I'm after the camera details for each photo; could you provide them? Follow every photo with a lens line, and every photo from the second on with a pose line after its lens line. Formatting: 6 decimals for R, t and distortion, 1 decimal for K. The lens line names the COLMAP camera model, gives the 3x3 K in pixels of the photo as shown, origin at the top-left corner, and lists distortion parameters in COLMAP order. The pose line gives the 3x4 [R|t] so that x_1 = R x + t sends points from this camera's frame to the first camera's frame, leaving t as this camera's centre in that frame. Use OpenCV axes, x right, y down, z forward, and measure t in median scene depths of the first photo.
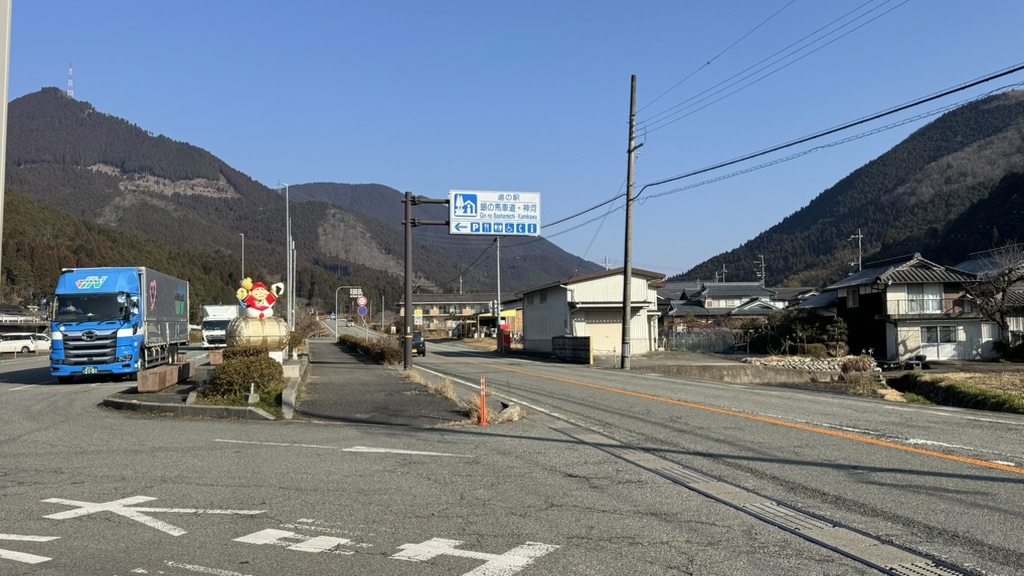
lens RADIAL K [[766.7, 0, 512.0], [0, 766.7, 288.0], [0, 0, 1]] dist [0.083079, -0.163009]
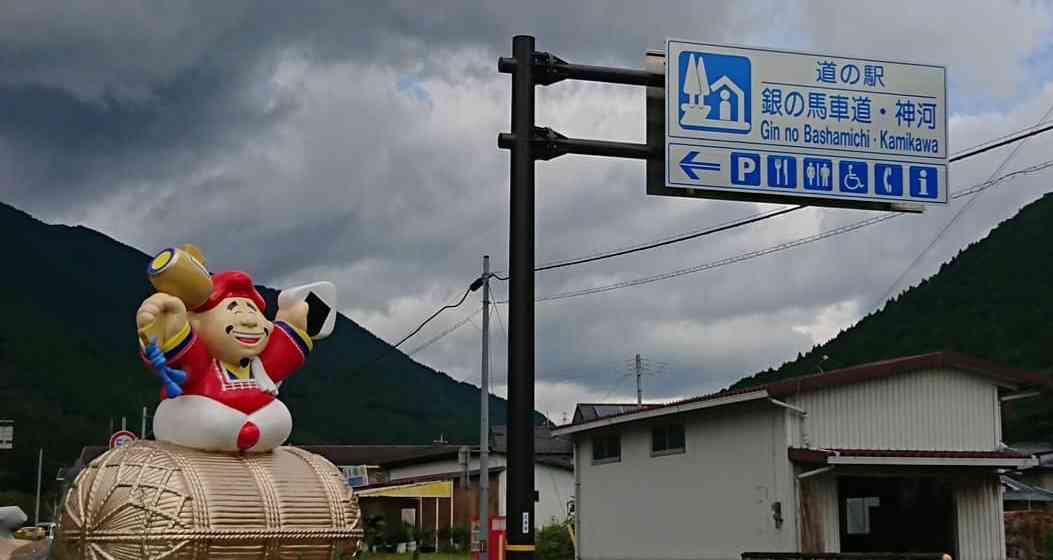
lens RADIAL K [[1758.4, 0, 528.8], [0, 1758.4, 317.9], [0, 0, 1]] dist [0.133808, 0.029642]
pose [[0.993874, 0.025780, 0.107471, -0.159188], [-0.018581, 0.997549, -0.067464, 0.018471], [-0.108947, 0.065053, 0.991917, 0.281951]]
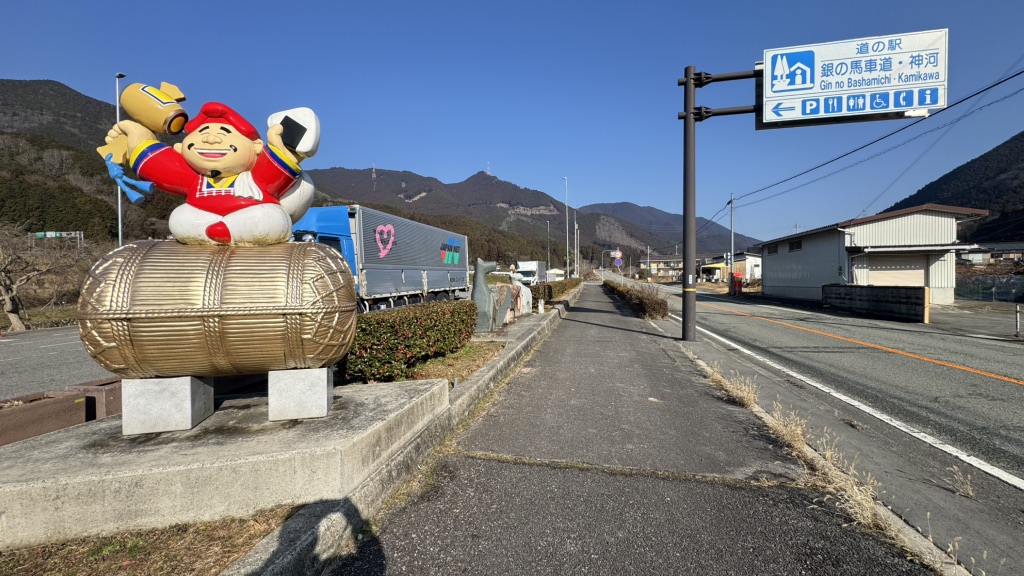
lens RADIAL K [[403.3, 0, 512.0], [0, 403.3, 288.0], [0, 0, 1]] dist [-0.005168, -0.000038]
pose [[0.900775, 0.010168, -0.434166, -0.095650], [0.025962, 0.996677, 0.077206, 0.024363], [0.433508, -0.080817, 0.897518, 0.486878]]
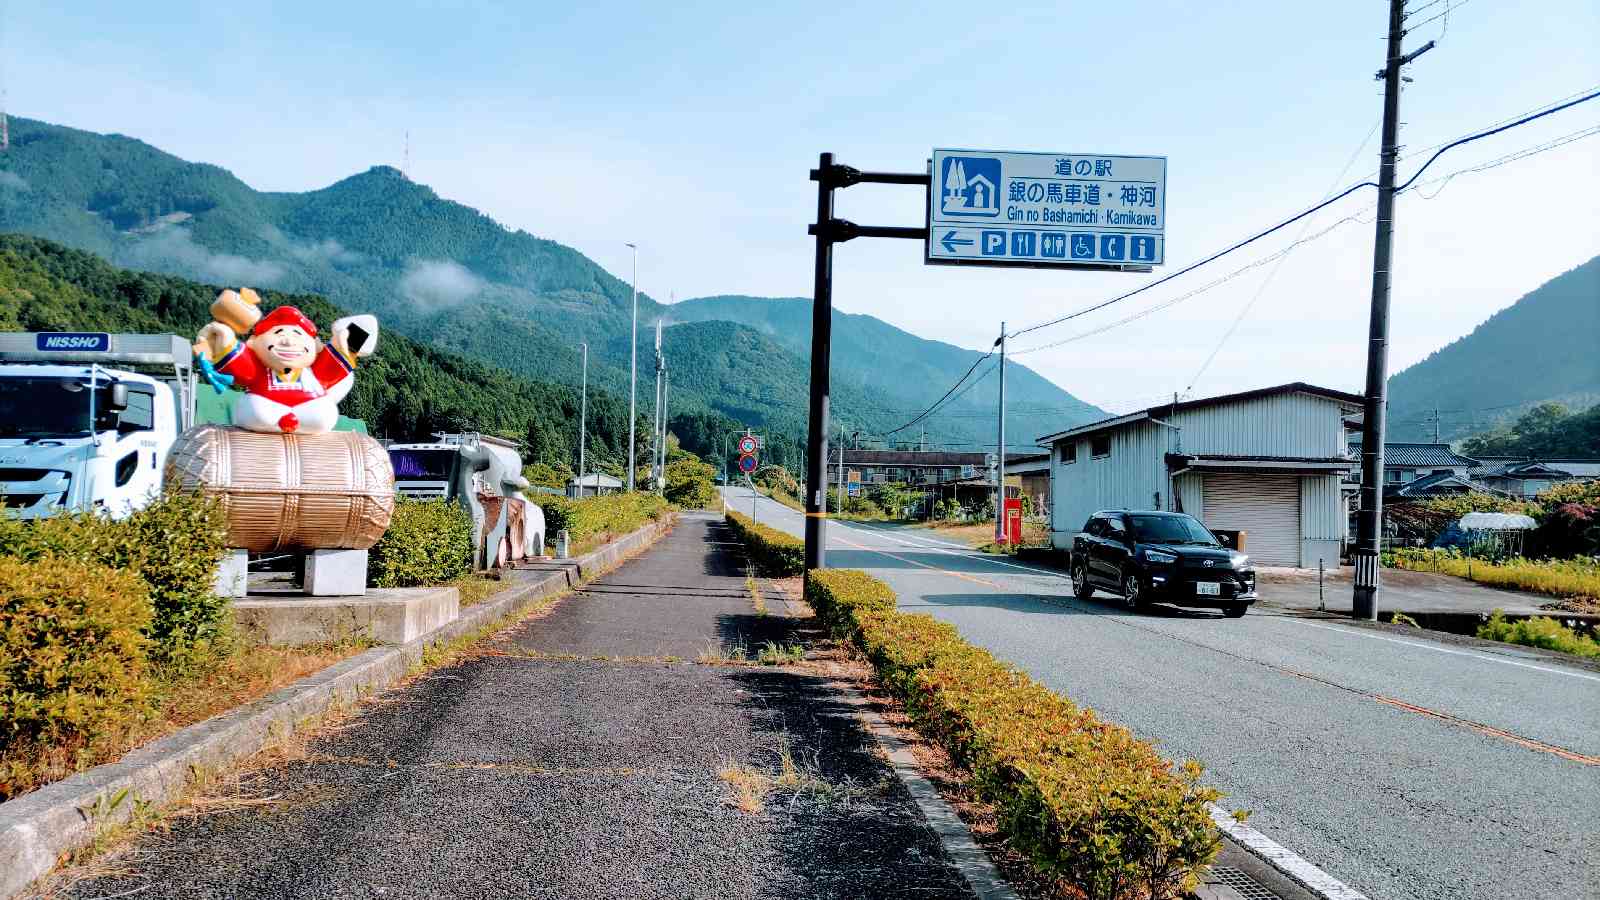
lens RADIAL K [[1151.0, 0, 800.0], [0, 1151.0, 450.0], [0, 0, 1]] dist [0.084430, 0.000178]
pose [[0.984979, 0.029189, -0.170191, -0.033454], [-0.028235, 0.999569, 0.008023, 0.019622], [0.170352, -0.003097, 0.985378, 0.319516]]
